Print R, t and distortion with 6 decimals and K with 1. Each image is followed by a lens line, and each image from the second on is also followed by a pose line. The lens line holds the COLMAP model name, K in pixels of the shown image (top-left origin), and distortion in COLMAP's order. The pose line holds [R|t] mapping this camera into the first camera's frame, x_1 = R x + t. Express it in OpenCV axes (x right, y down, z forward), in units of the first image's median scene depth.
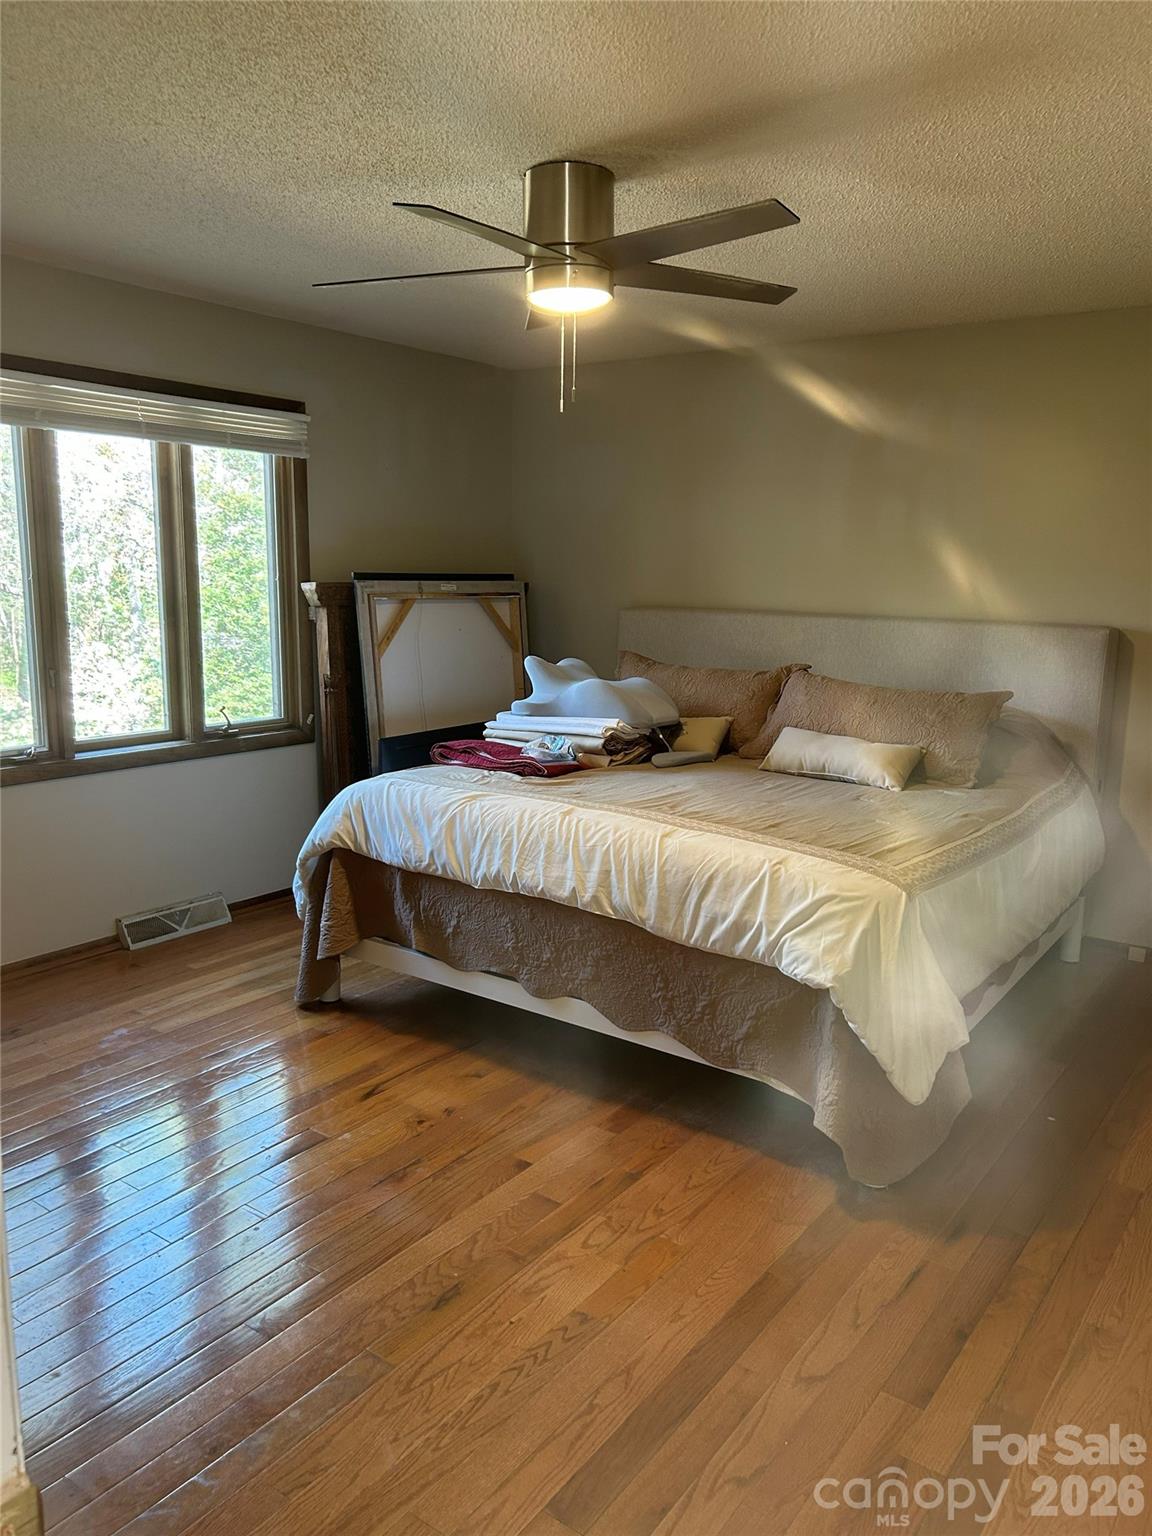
lens RADIAL K [[1149.0, 0, 576.0], [0, 1149.0, 768.0], [0, 0, 1]] dist [0.005274, -0.008188]
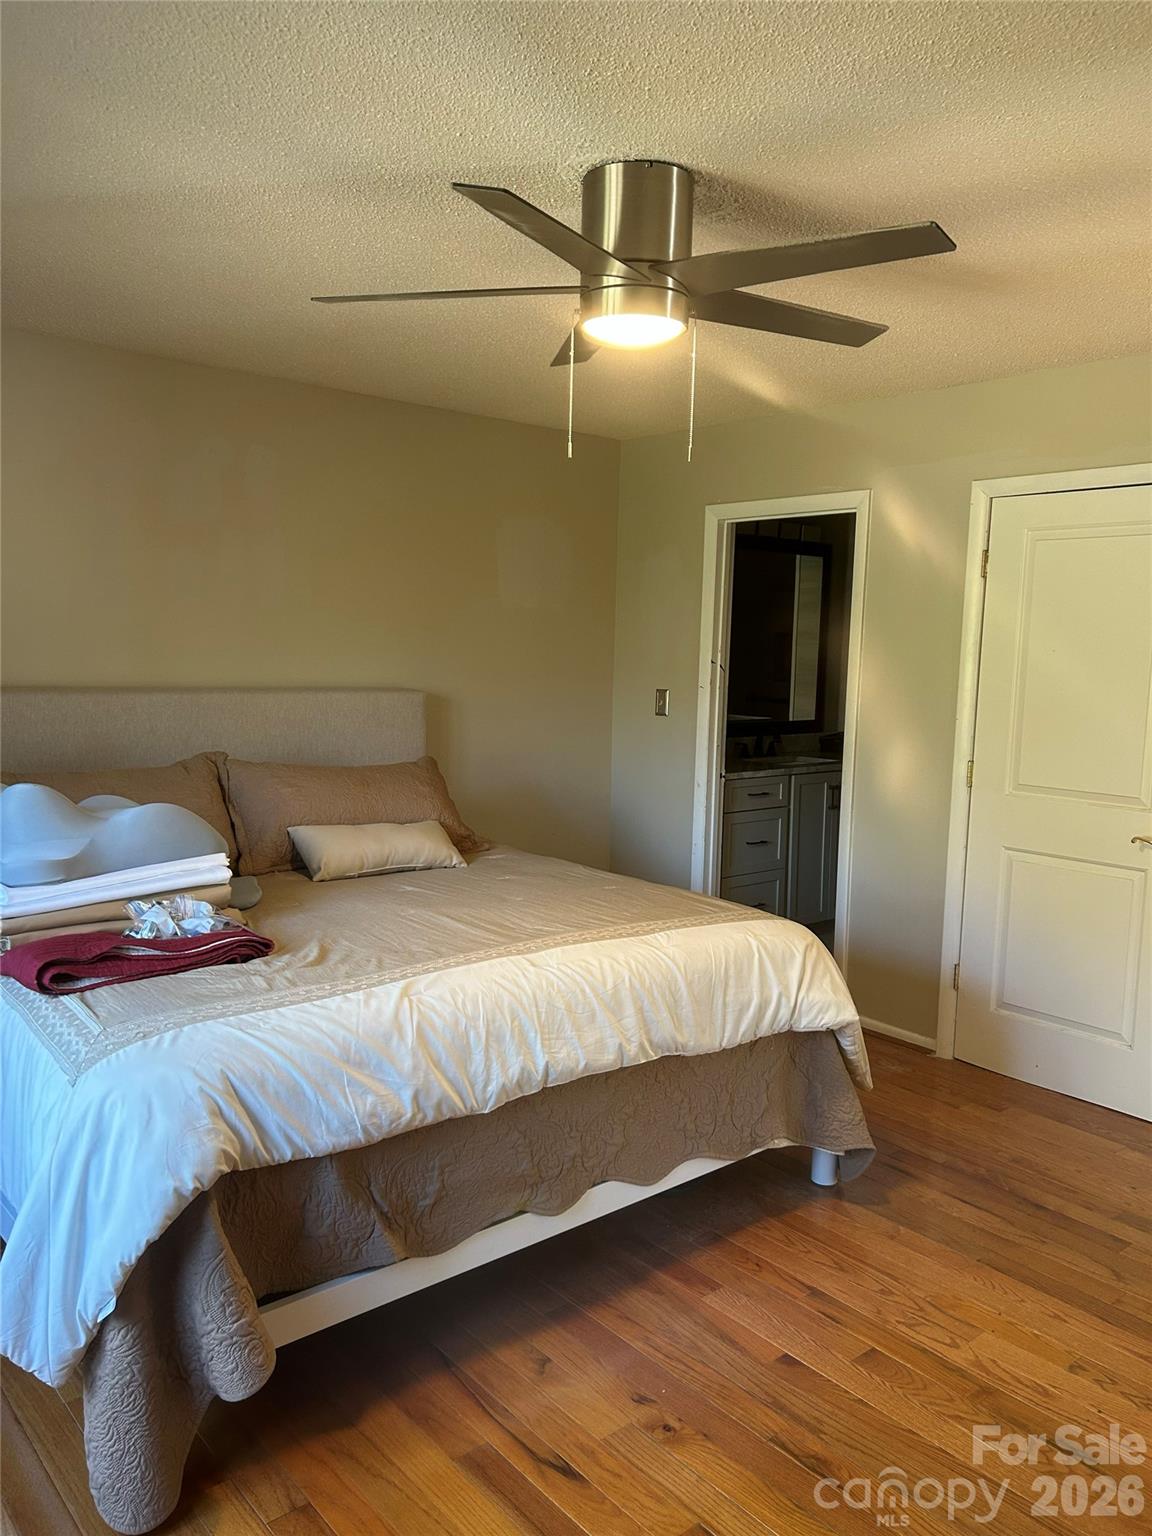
lens RADIAL K [[1149.0, 0, 576.0], [0, 1149.0, 768.0], [0, 0, 1]] dist [0.005274, -0.008188]
pose [[0.248129, -0.121291, 0.961104, -0.732654], [0.151314, 0.984806, 0.085217, -0.154213], [-0.956837, 0.124283, 0.262711, 0.761965]]
